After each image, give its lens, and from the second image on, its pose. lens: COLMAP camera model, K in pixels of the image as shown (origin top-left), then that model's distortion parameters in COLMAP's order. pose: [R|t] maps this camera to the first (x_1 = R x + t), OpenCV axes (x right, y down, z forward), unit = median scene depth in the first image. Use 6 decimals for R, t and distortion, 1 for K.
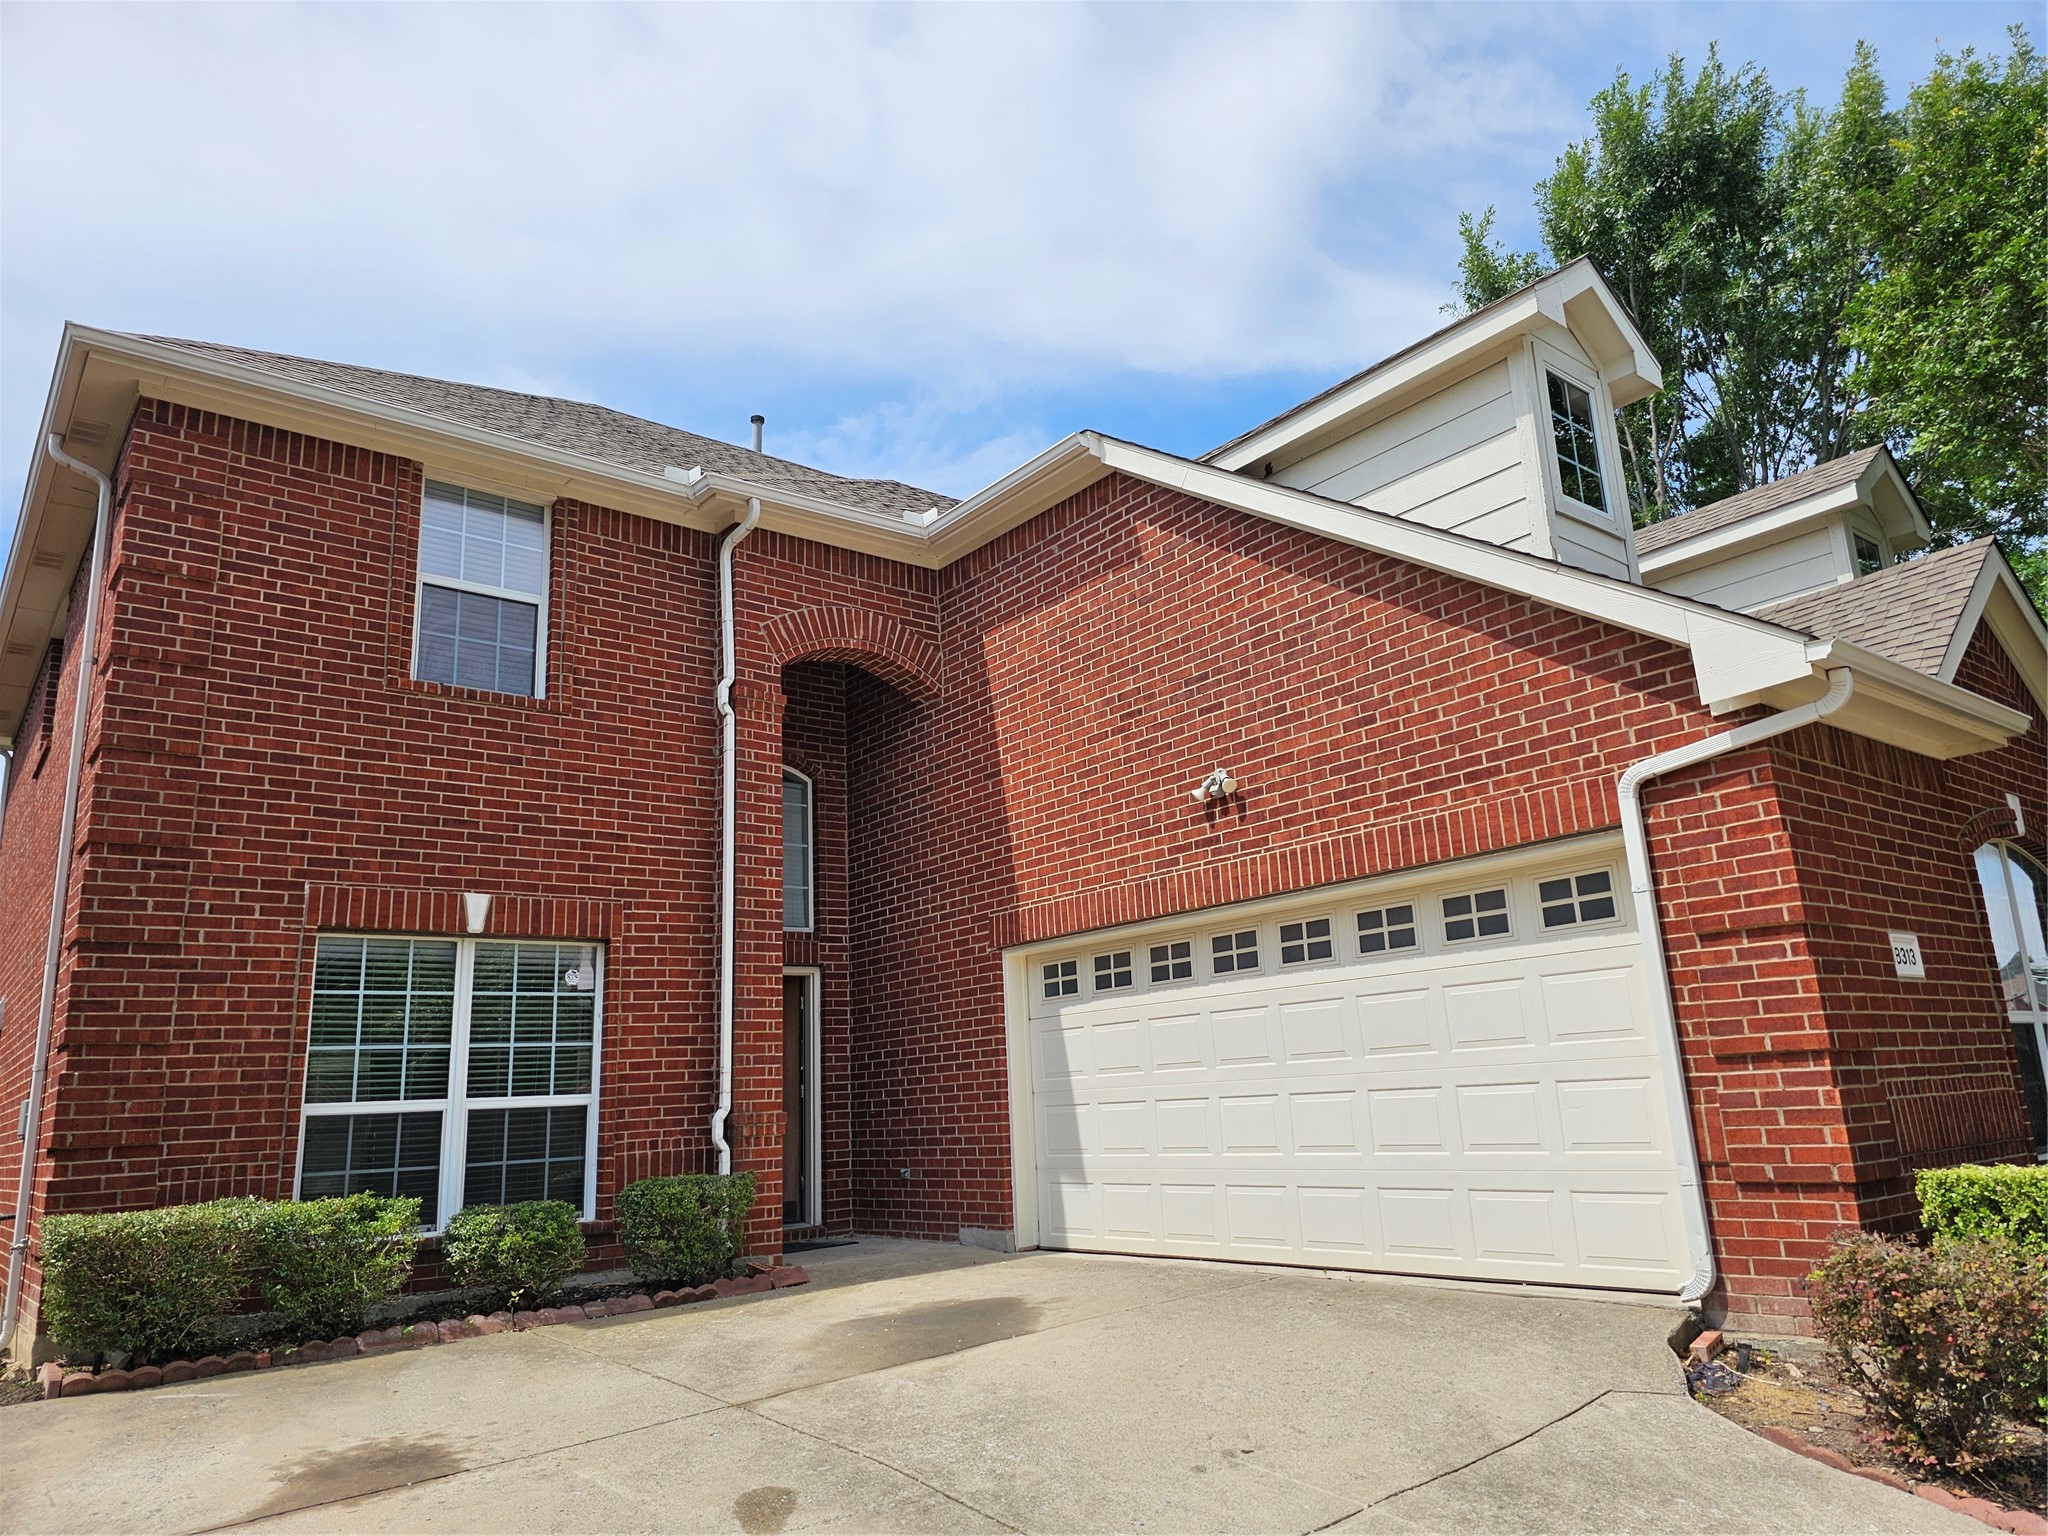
lens RADIAL K [[1379.7, 0, 1026.7], [0, 1379.7, 762.4], [0, 0, 1]] dist [0.048161, -0.049034]
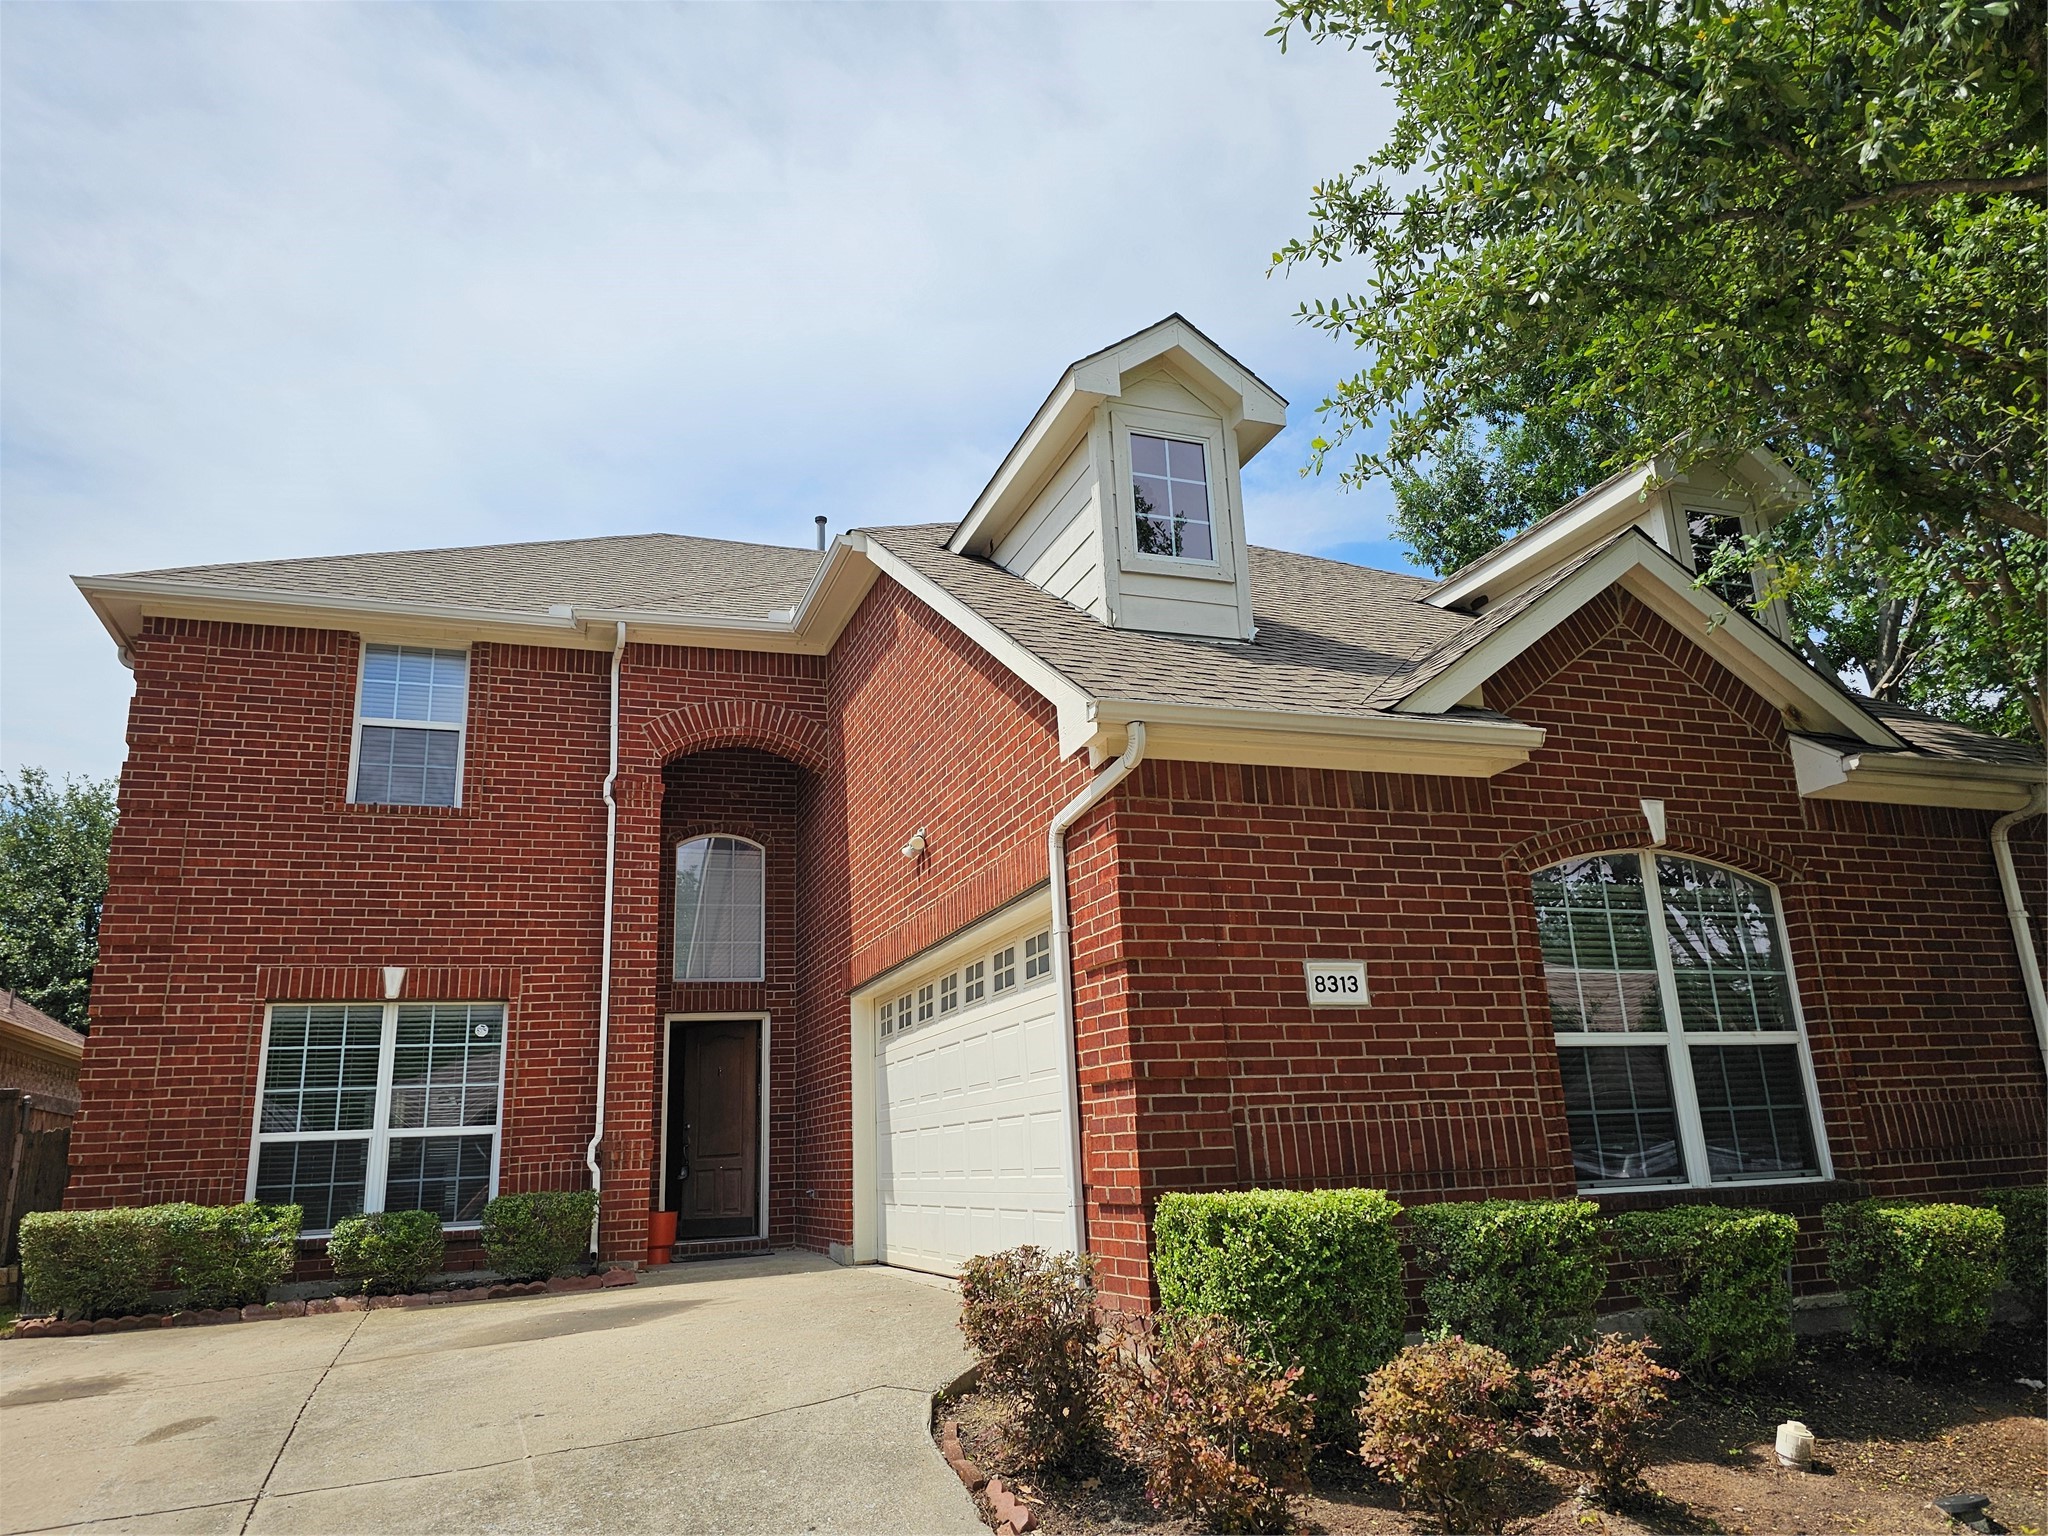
lens RADIAL K [[1379.7, 0, 1003.9], [0, 1379.7, 771.3], [0, 0, 1]] dist [0.048161, -0.049034]
pose [[0.941503, -0.085074, -0.326090, 0.552797], [0.081202, 0.996372, -0.025494, -0.006403], [0.327076, -0.002477, 0.944995, -0.019736]]
